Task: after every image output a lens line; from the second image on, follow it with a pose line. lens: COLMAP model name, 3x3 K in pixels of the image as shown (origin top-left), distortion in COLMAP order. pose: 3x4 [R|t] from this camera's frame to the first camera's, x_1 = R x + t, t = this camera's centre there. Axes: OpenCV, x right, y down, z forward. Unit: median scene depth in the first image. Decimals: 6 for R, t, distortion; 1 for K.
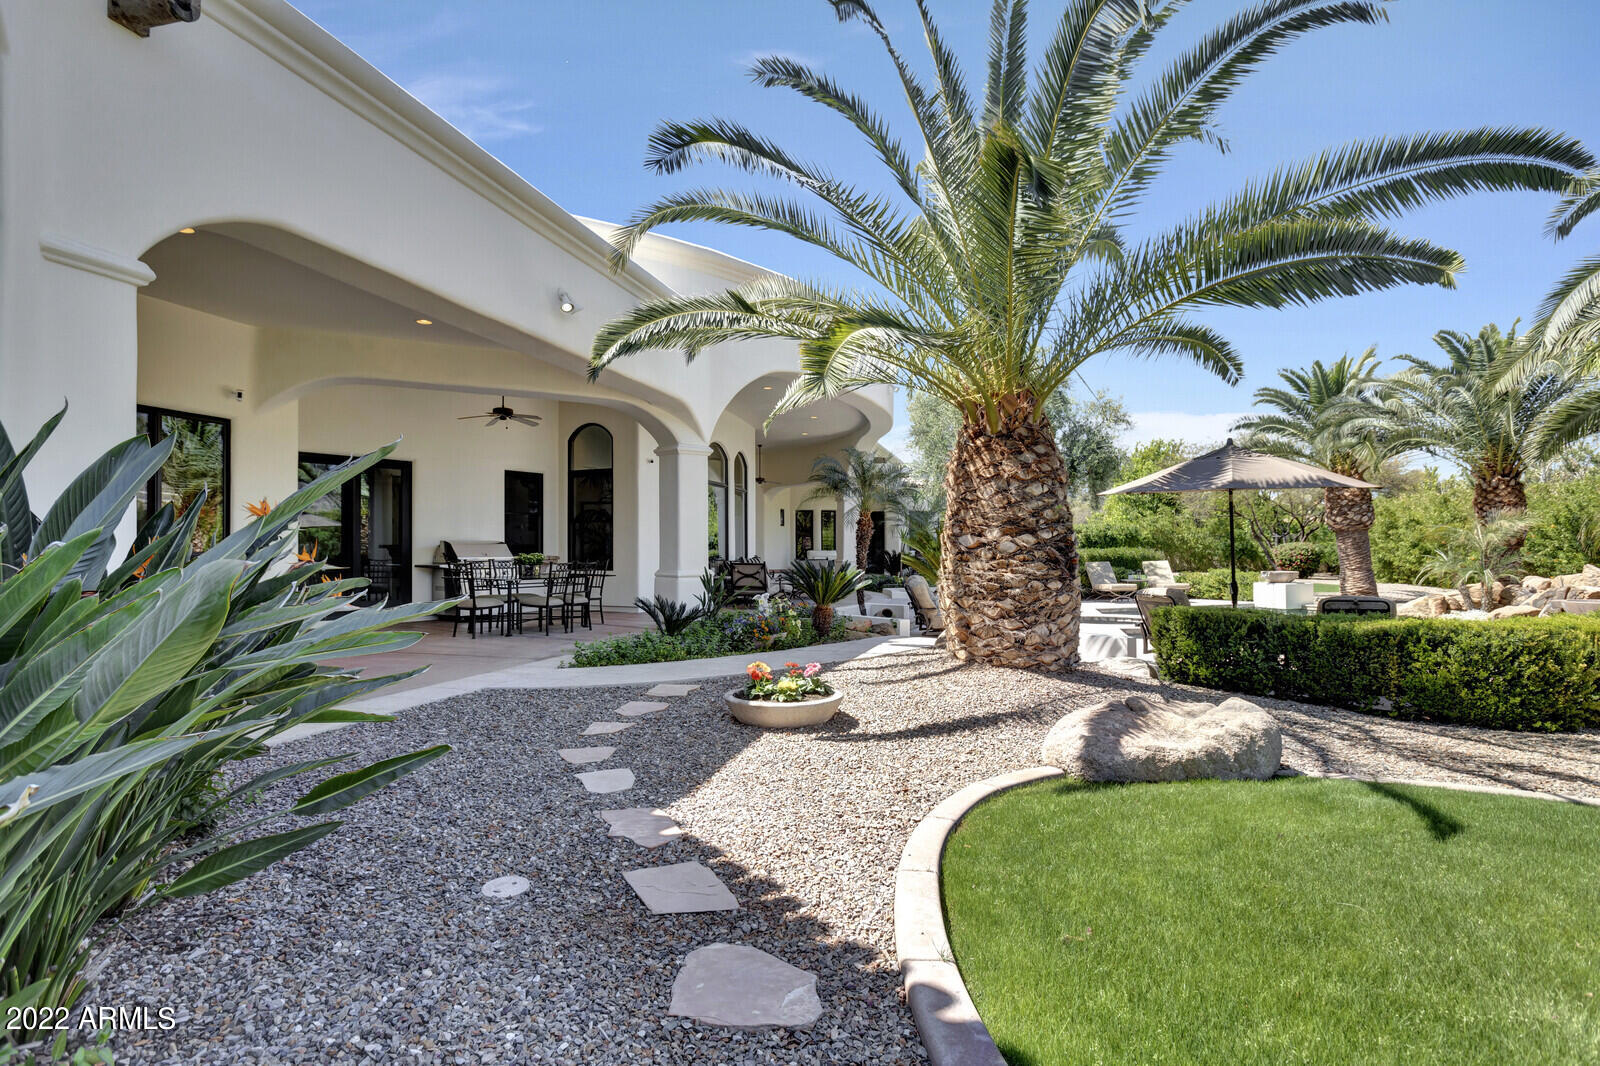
lens RADIAL K [[870.5, 0, 800.0], [0, 870.5, 533.0], [0, 0, 1]] dist [0.003490, 0.000450]
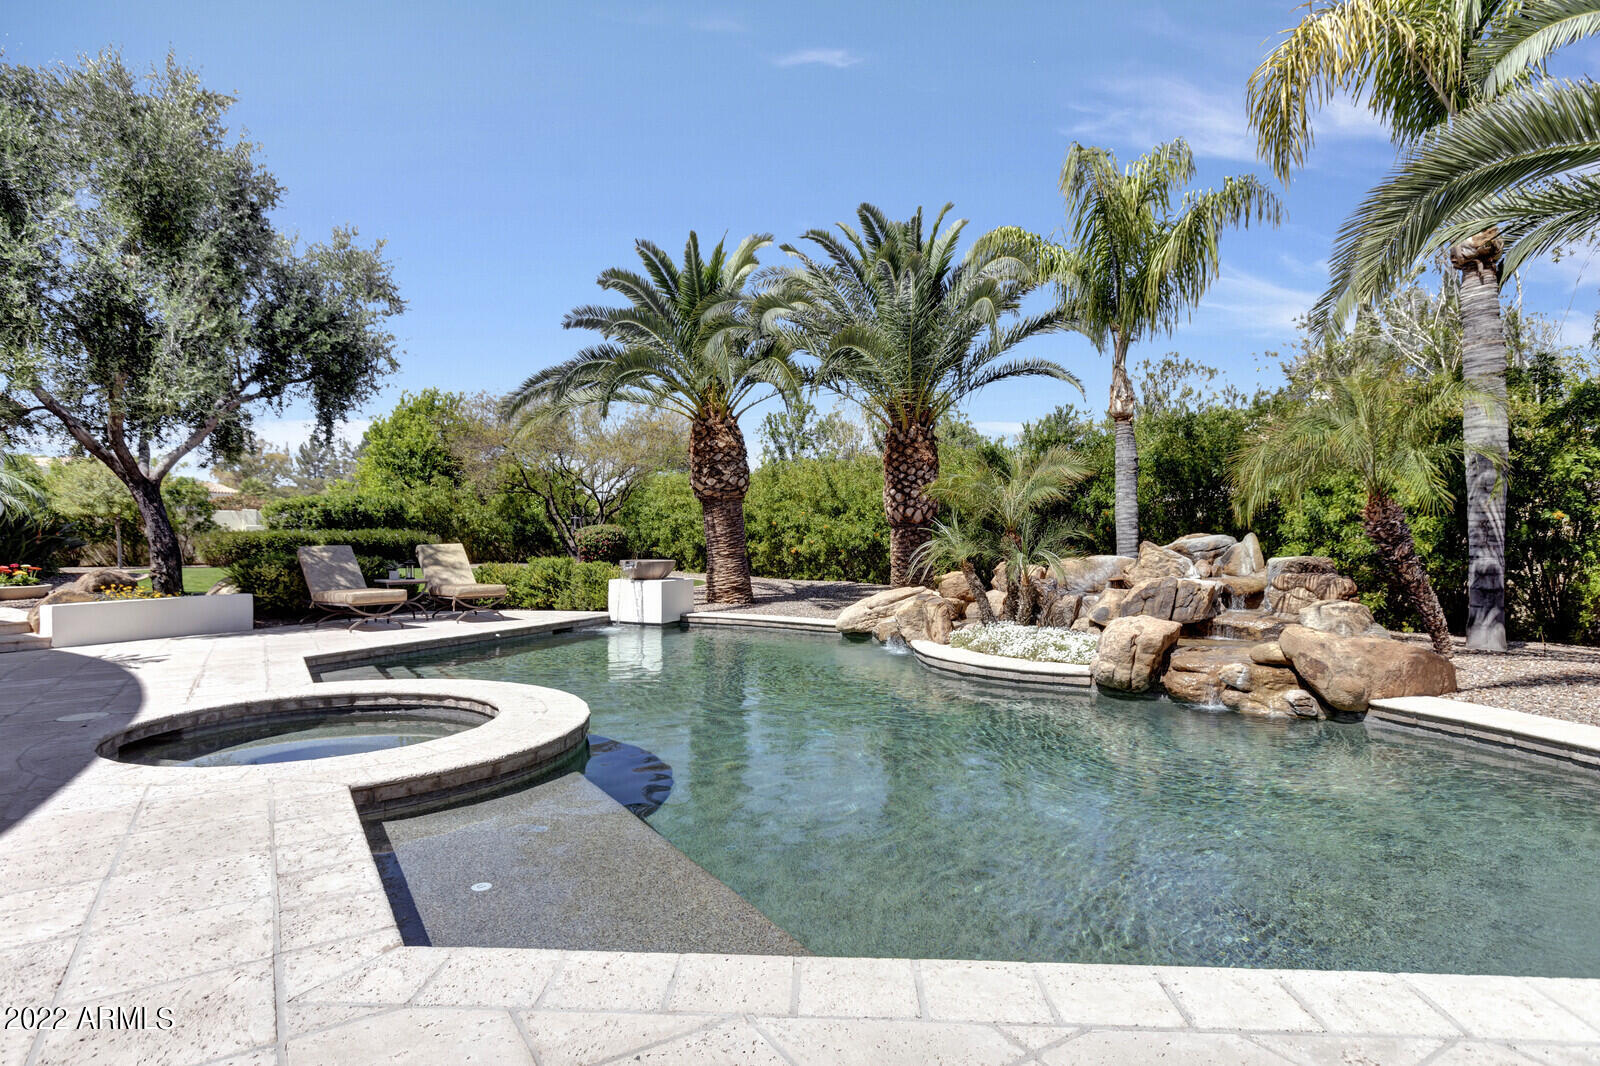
lens RADIAL K [[884.7, 0, 800.0], [0, 884.7, 533.0], [0, 0, 1]] dist [0.002158, 0.001146]
pose [[0.700564, 0.008653, 0.713537, 0.129325], [-0.016279, 0.999860, 0.003858, 0.014826], [-0.713404, -0.014319, 0.700607, 0.342358]]
